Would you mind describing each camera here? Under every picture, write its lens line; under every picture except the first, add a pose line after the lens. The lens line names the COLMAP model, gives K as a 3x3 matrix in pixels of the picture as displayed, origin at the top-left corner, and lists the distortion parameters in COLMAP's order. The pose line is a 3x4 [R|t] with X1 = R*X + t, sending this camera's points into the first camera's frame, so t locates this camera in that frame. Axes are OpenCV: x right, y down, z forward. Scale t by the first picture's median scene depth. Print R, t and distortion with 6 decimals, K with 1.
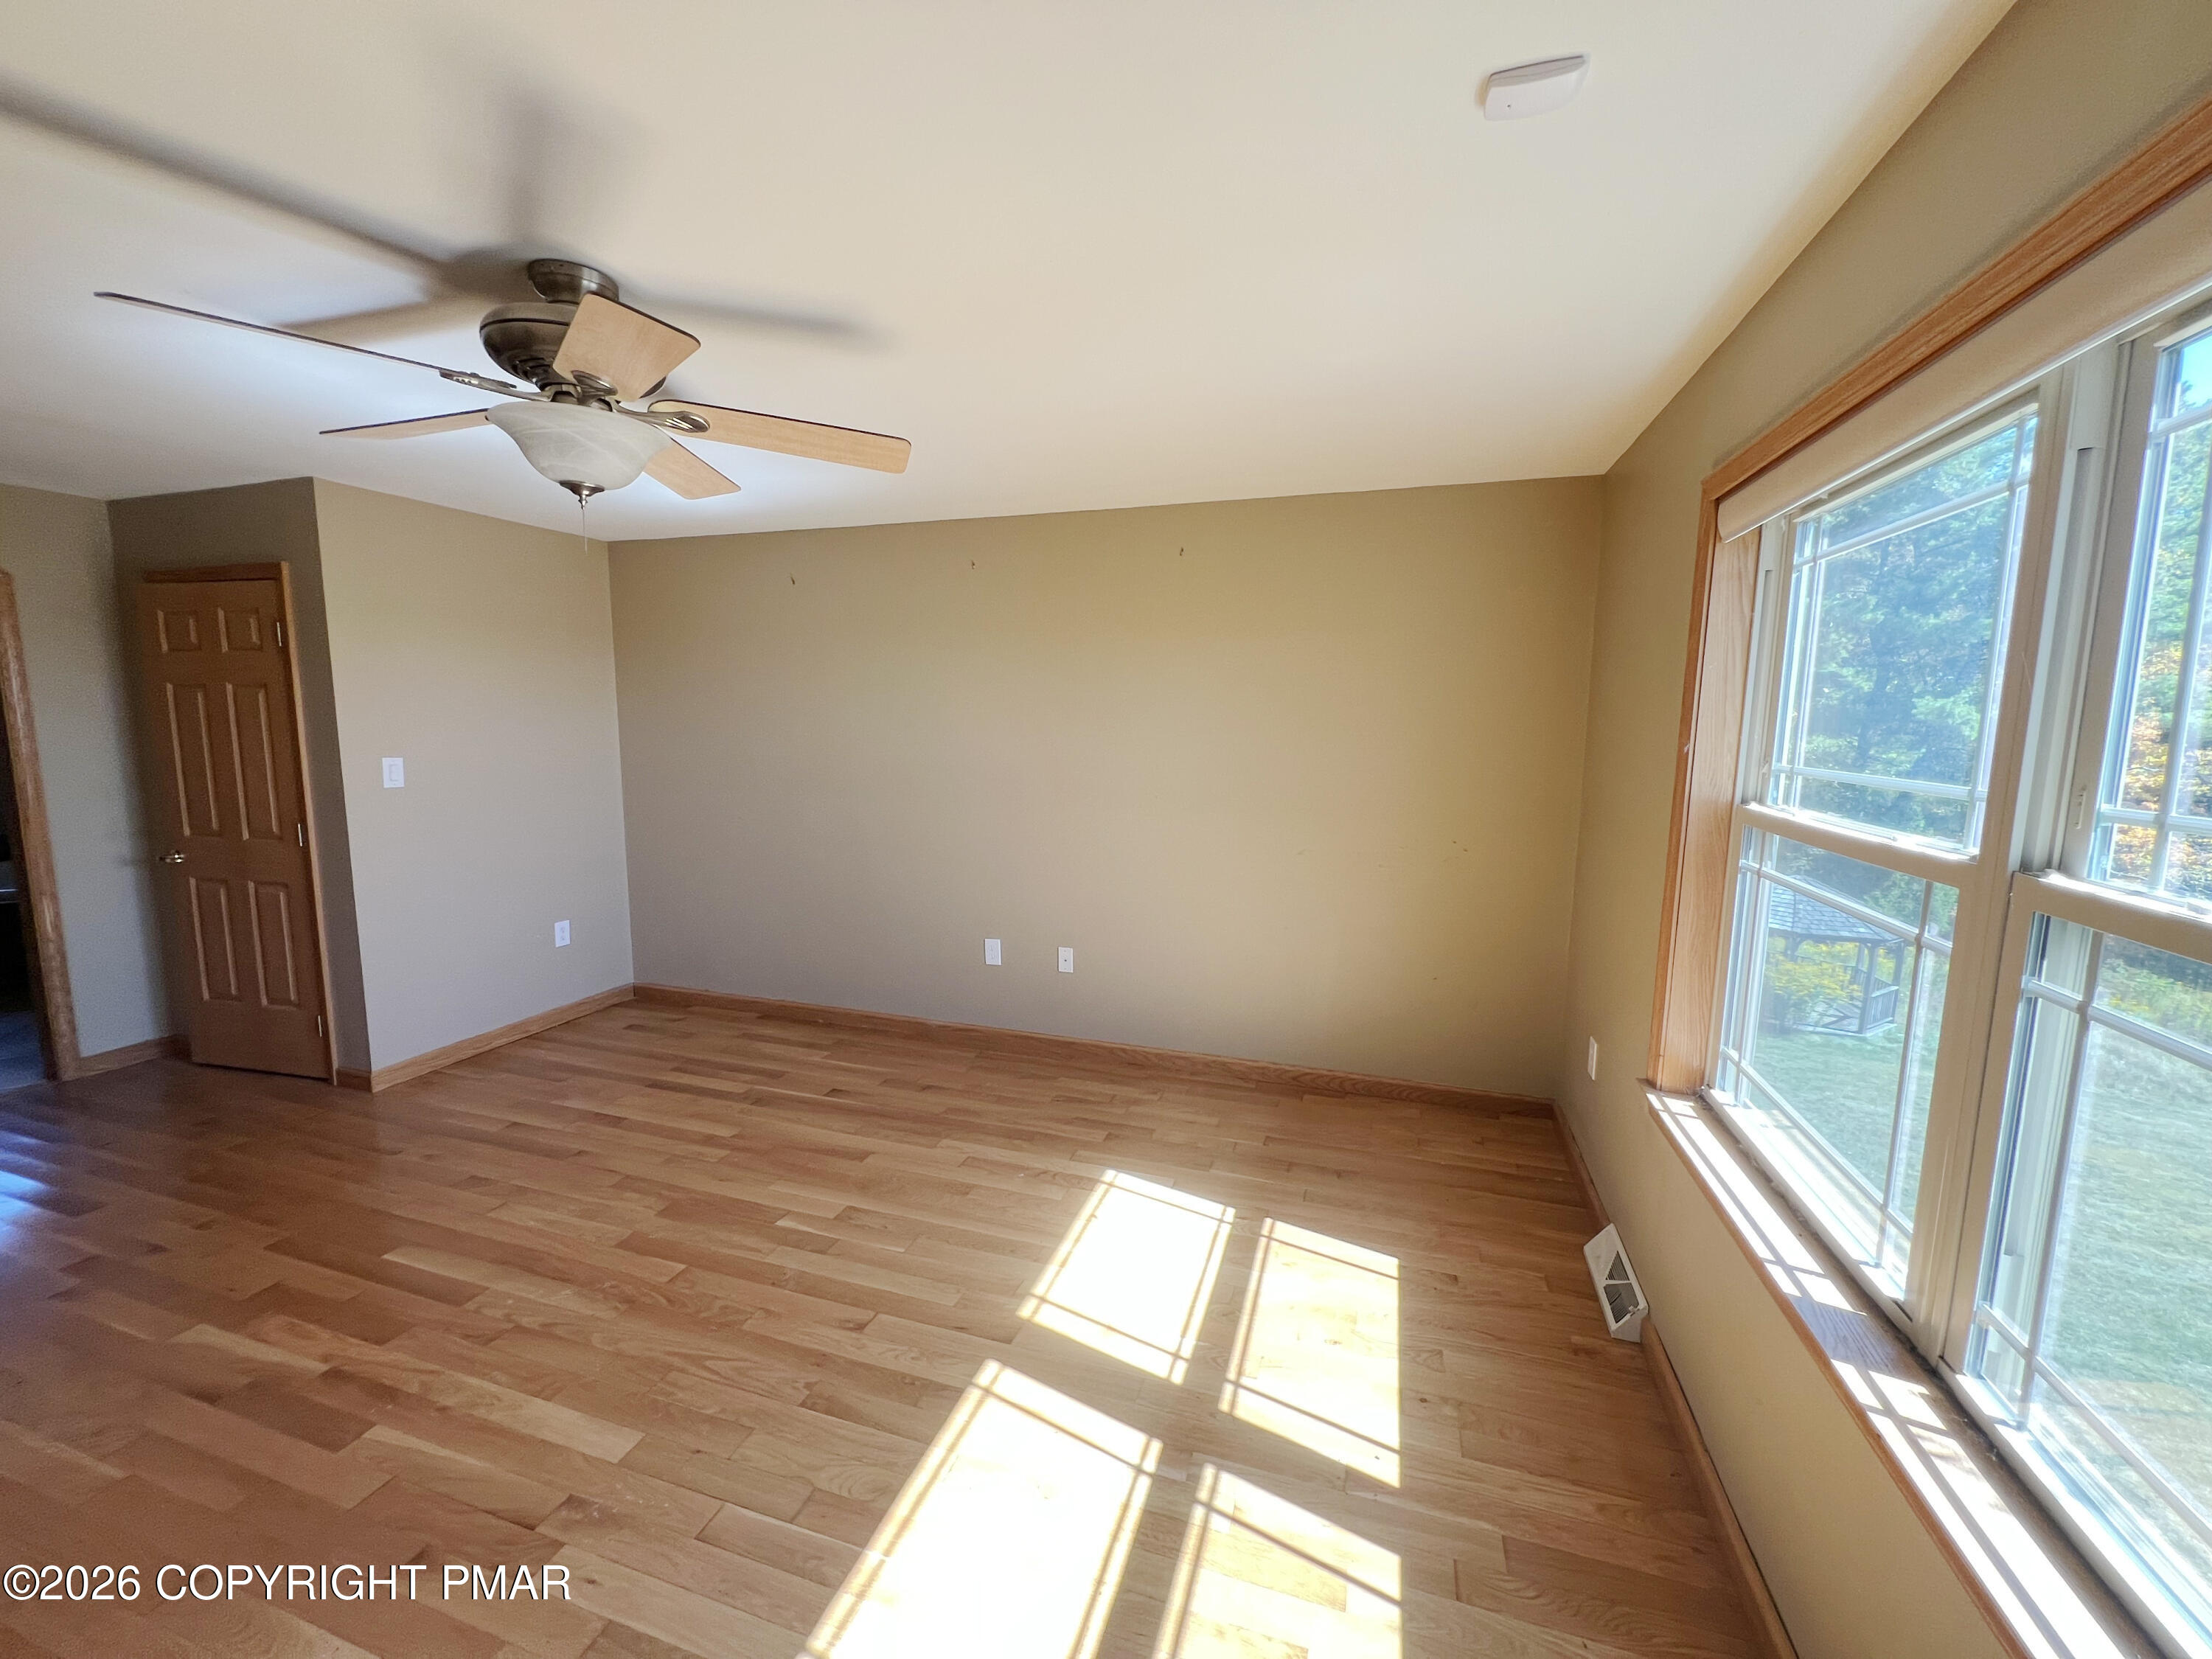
lens RADIAL K [[888.2, 0, 1115.4], [0, 888.2, 824.3], [0, 0, 1]] dist [-0.004175, -0.000249]
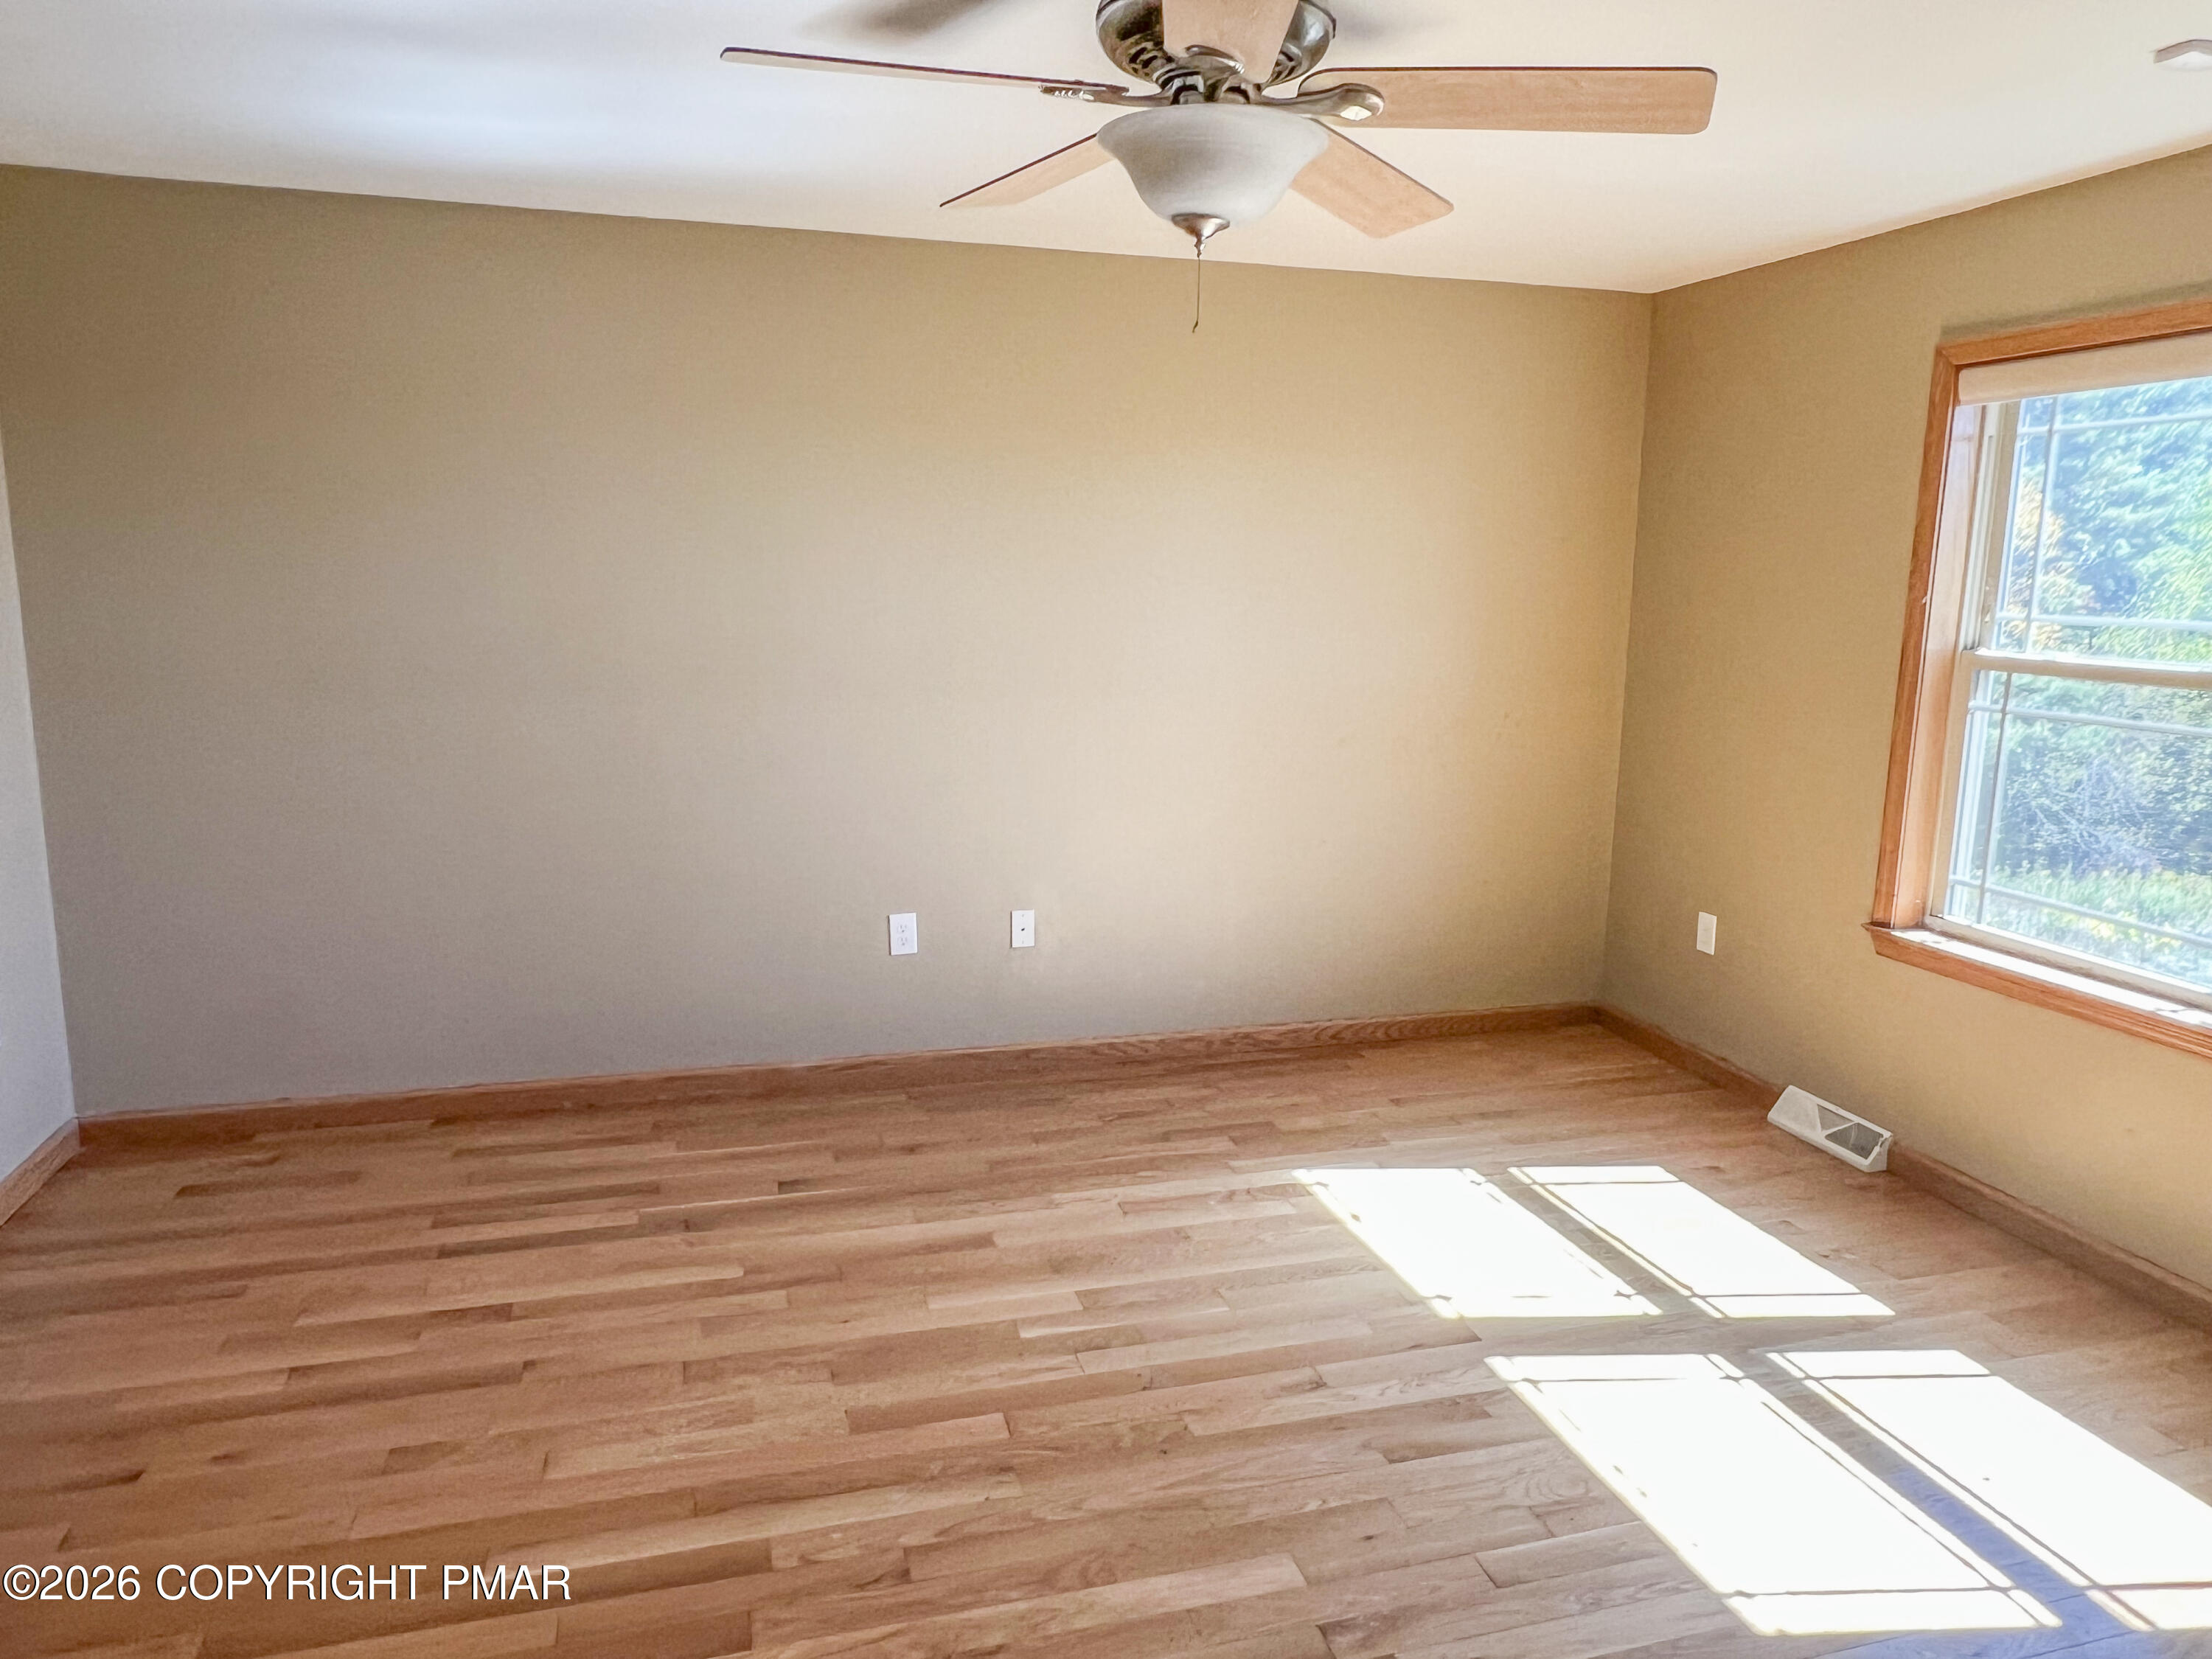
lens RADIAL K [[1465.1, 0, 1135.4], [0, 1465.1, 857.1], [0, 0, 1]] dist [-0.007722, -0.004008]
pose [[0.824871, -0.105118, 0.555462, -0.797321], [0.059610, 0.993256, 0.099448, -0.007871], [-0.562170, -0.048920, 0.825574, 0.063120]]
